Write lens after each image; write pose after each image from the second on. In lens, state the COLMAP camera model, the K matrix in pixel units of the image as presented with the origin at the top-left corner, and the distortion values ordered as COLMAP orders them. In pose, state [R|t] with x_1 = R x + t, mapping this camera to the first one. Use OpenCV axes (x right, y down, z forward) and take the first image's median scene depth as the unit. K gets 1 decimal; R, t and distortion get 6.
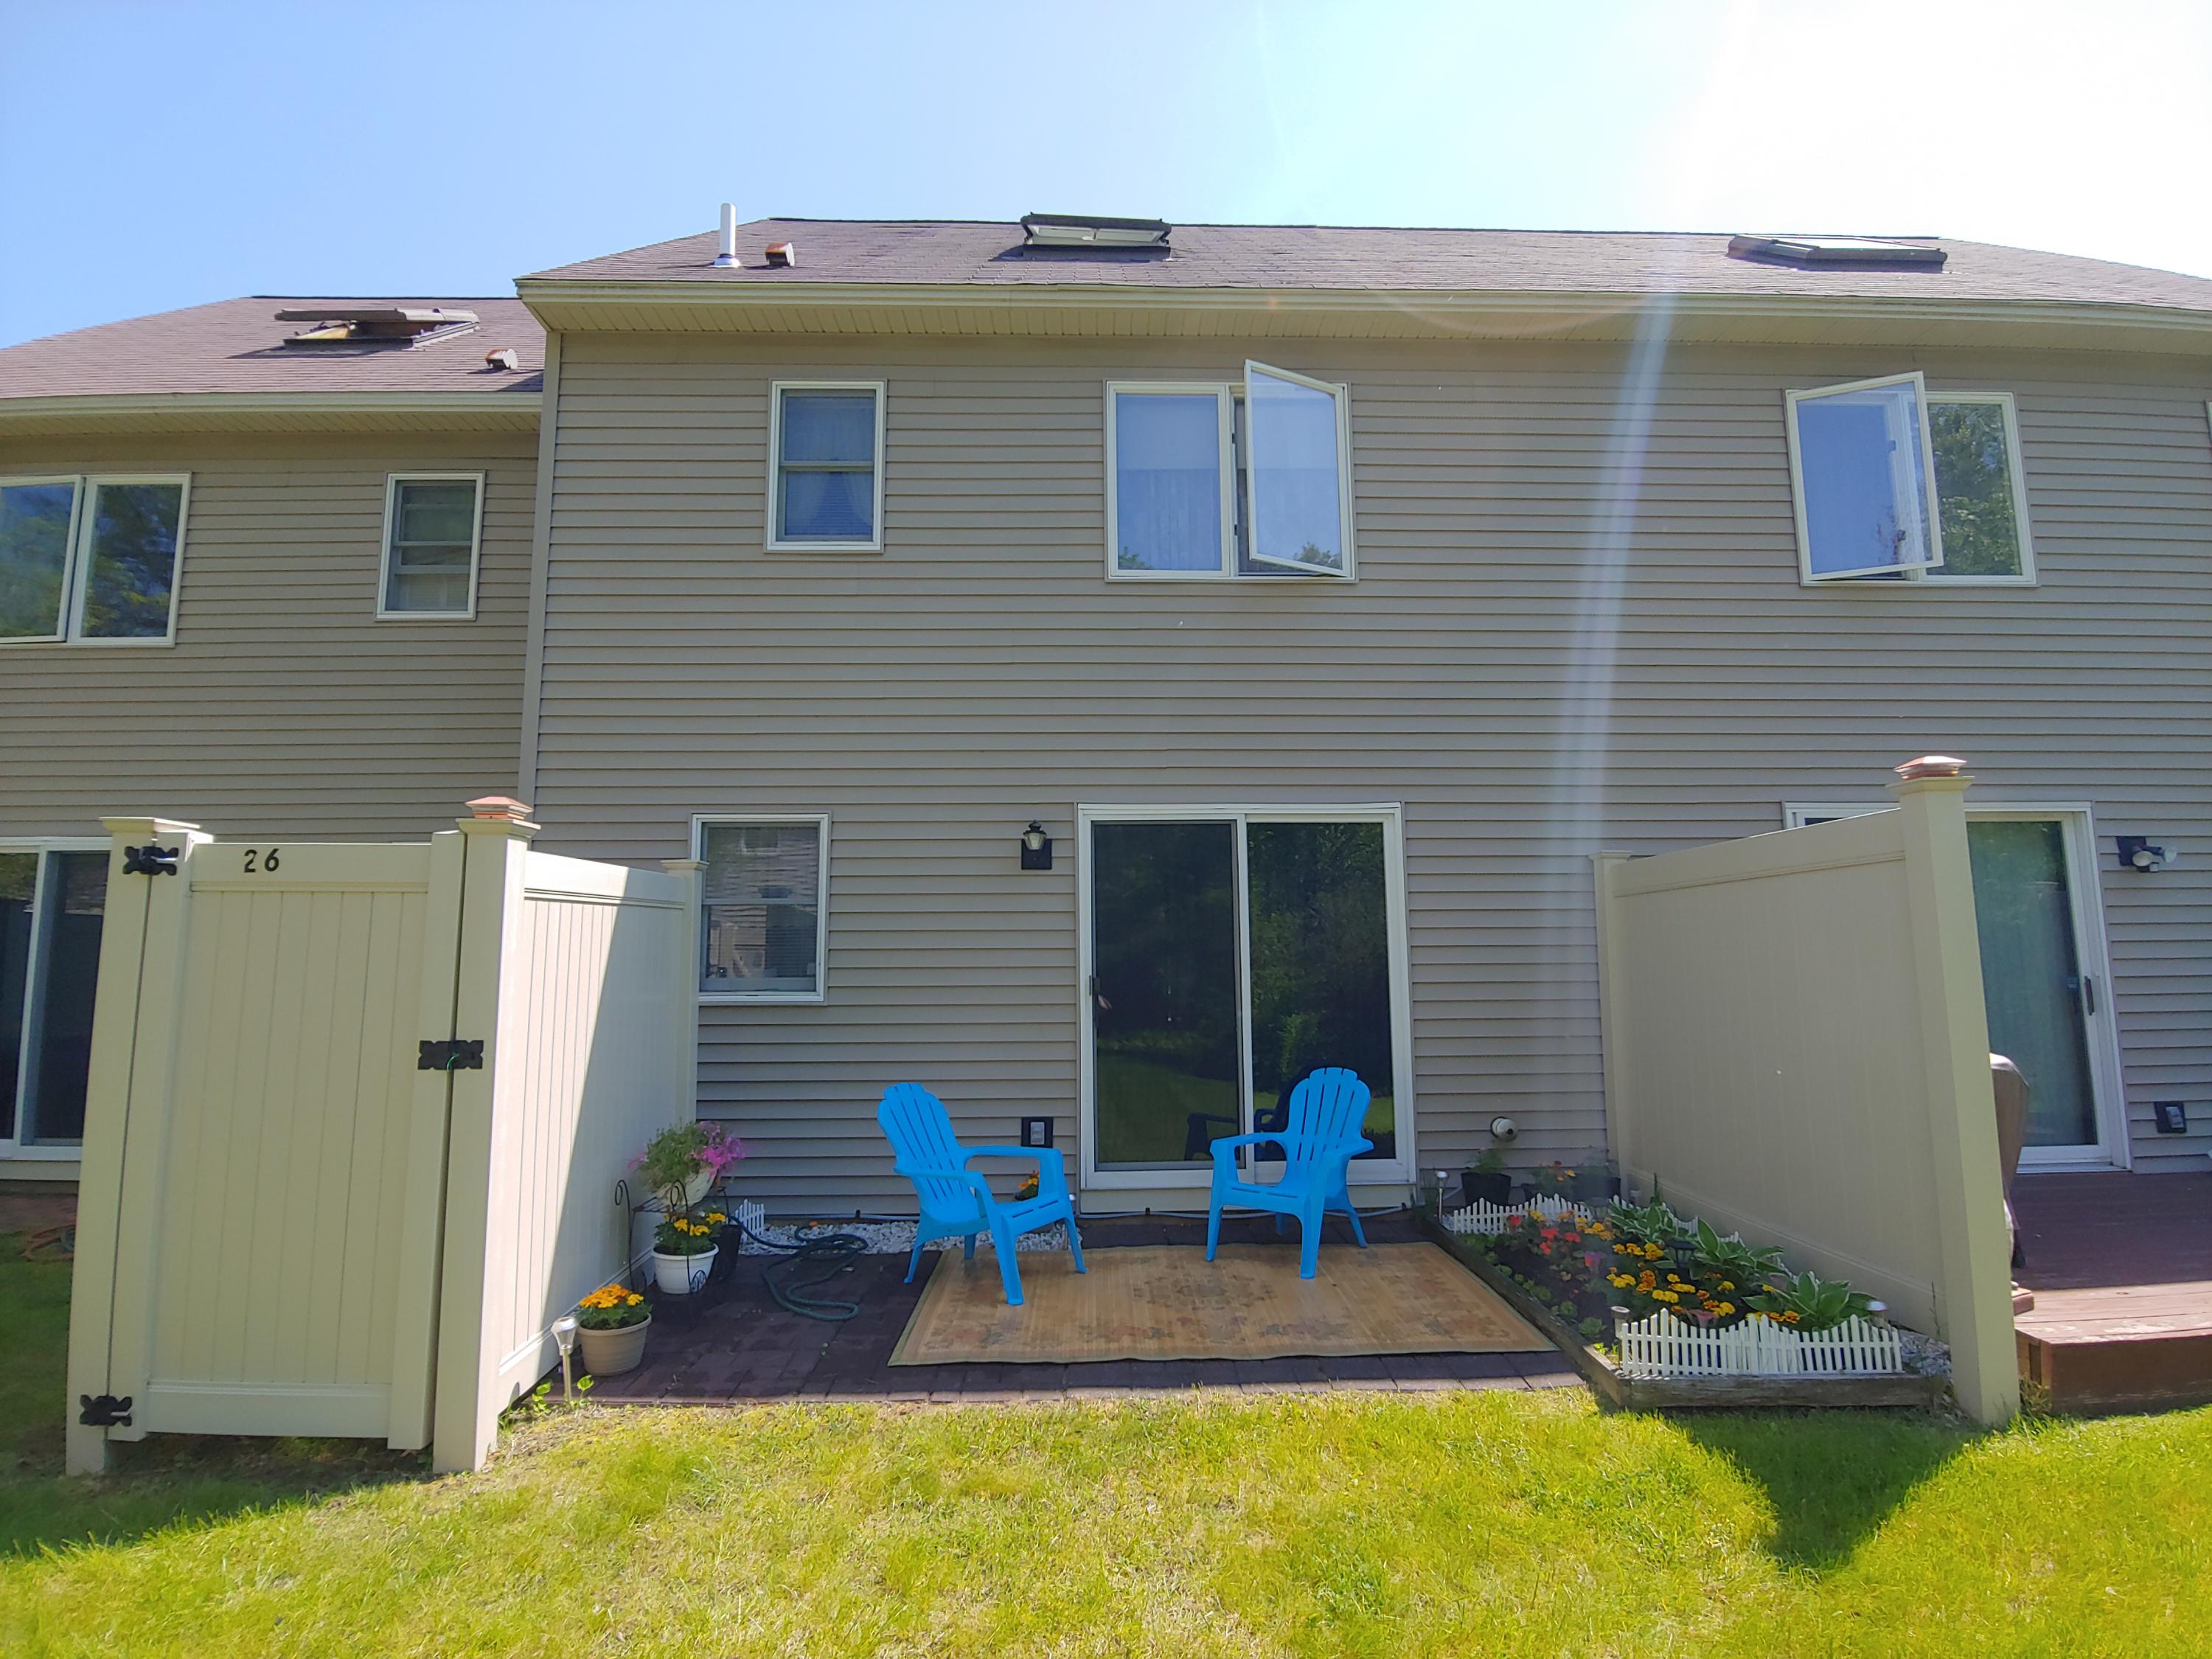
lens RADIAL K [[1105.7, 0, 1118.2], [0, 1105.7, 827.7], [0, 0, 1]] dist [0.011954, -0.020425]
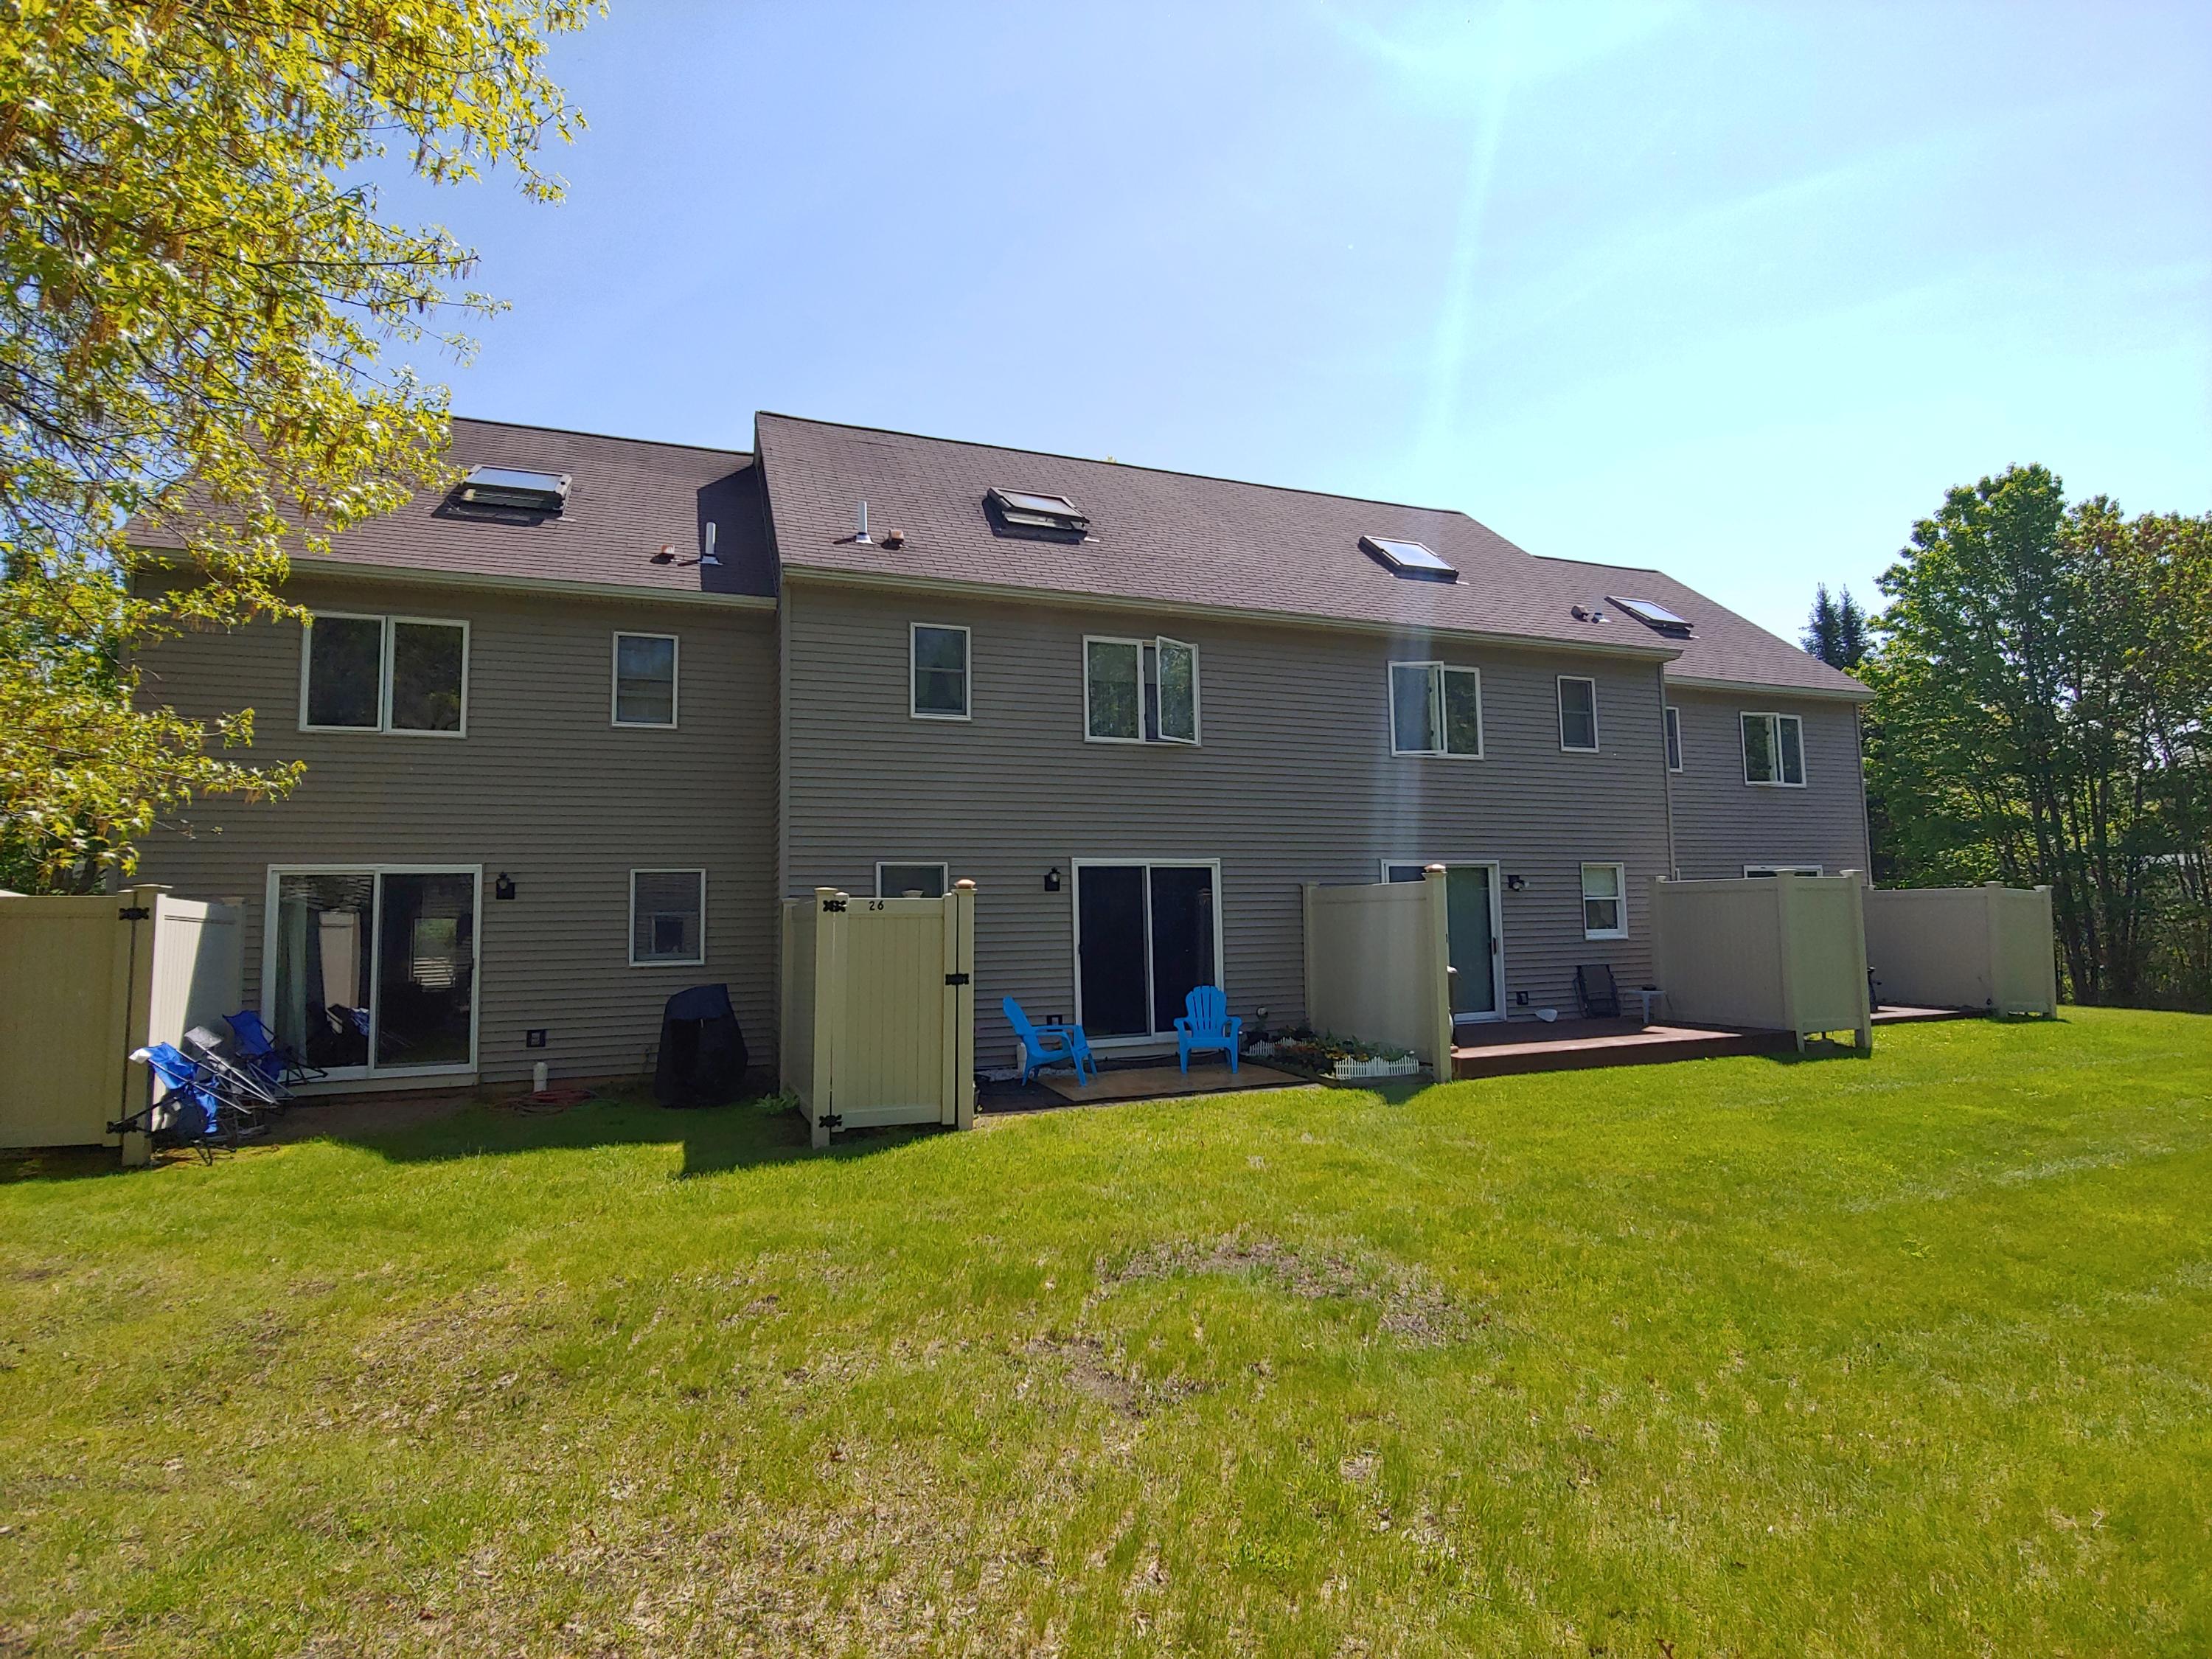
lens RADIAL K [[1105.7, 0, 1118.2], [0, 1105.7, 827.7], [0, 0, 1]] dist [0.011954, -0.020425]
pose [[0.941323, 0.018750, 0.336985, -0.624790], [-0.030890, 0.999051, 0.030700, -0.137686], [-0.336089, -0.039308, 0.941009, -0.881211]]
